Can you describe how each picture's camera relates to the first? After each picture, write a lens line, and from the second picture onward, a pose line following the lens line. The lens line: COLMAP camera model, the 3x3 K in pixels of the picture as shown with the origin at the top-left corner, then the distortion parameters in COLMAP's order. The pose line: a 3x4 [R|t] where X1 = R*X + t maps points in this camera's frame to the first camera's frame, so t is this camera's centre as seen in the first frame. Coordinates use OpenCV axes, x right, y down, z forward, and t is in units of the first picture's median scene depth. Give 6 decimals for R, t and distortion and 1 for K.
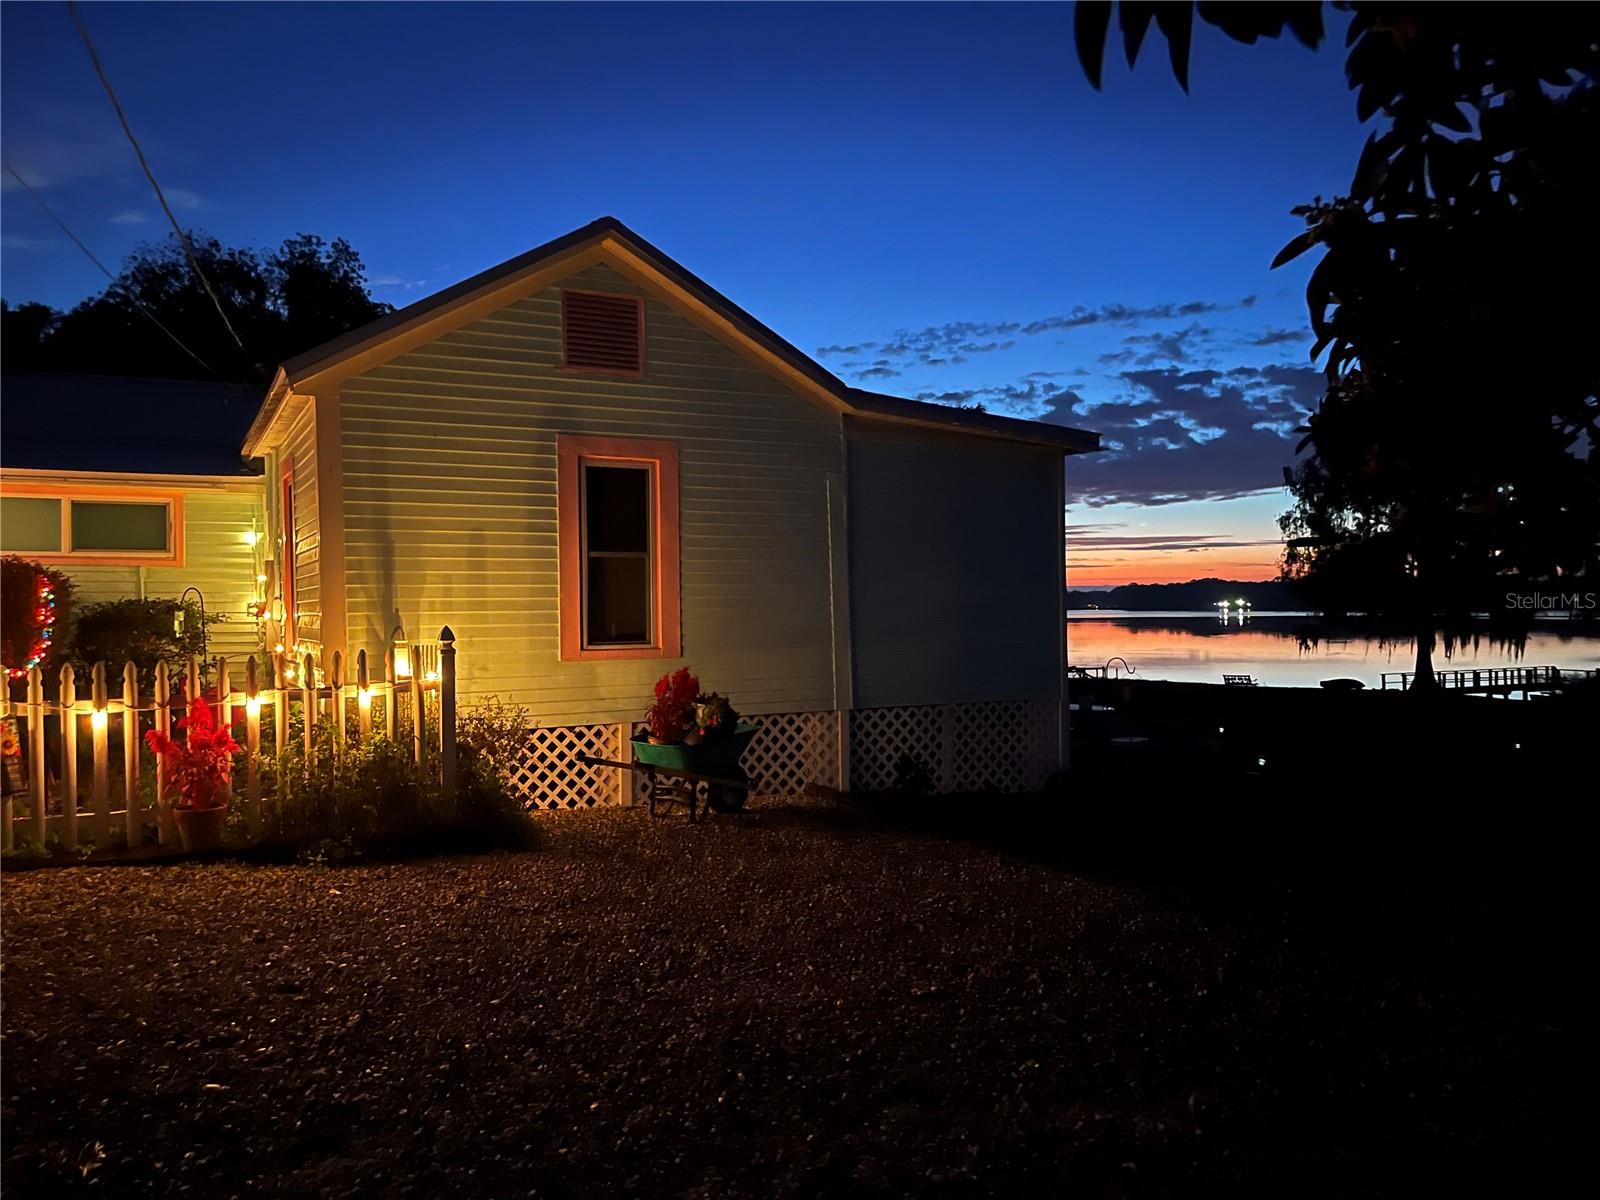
lens RADIAL K [[1205.6, 0, 799.6], [0, 1205.6, 604.0], [0, 0, 1]] dist [0.052057, 0.001756]
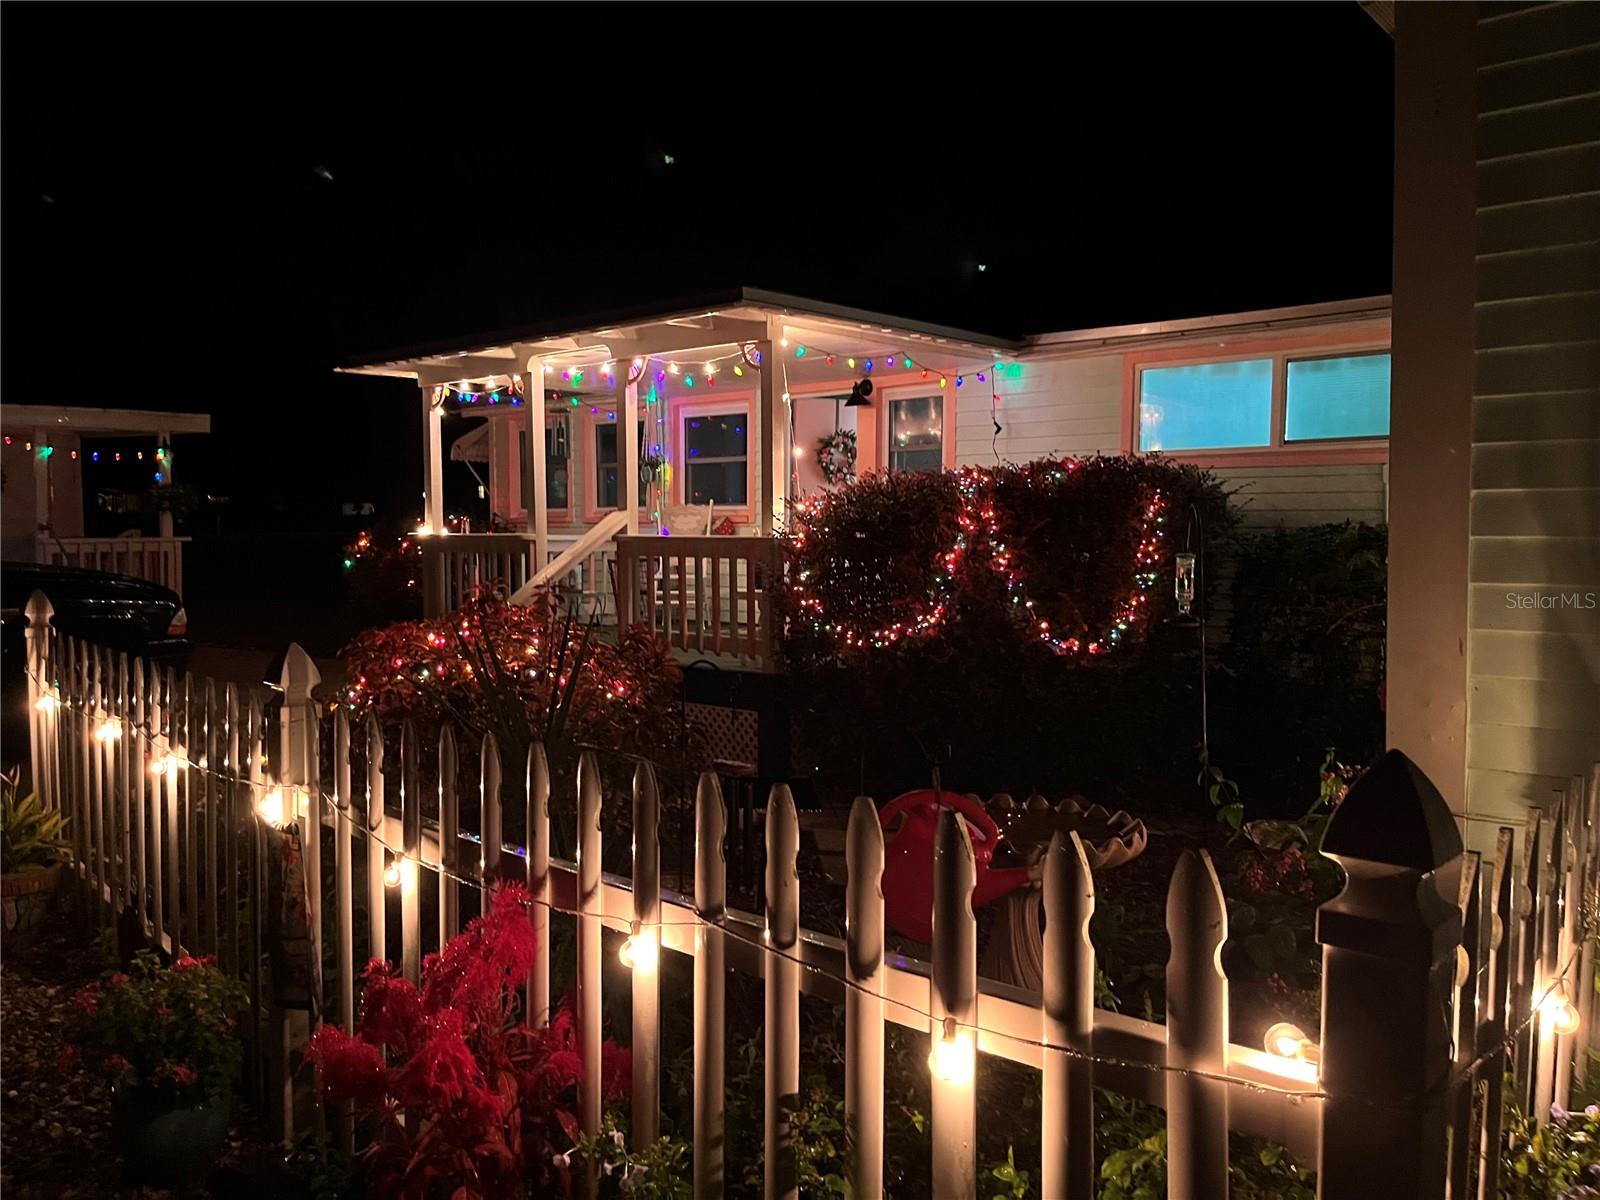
lens RADIAL K [[1205.6, 0, 799.0], [0, 1205.6, 596.6], [0, 0, 1]] dist [0.052057, 0.001756]
pose [[0.370728, 0.060764, -0.926751, -0.150108], [0.000900, 0.997833, 0.065784, -0.008974], [0.928741, -0.025222, 0.369870, 0.727809]]
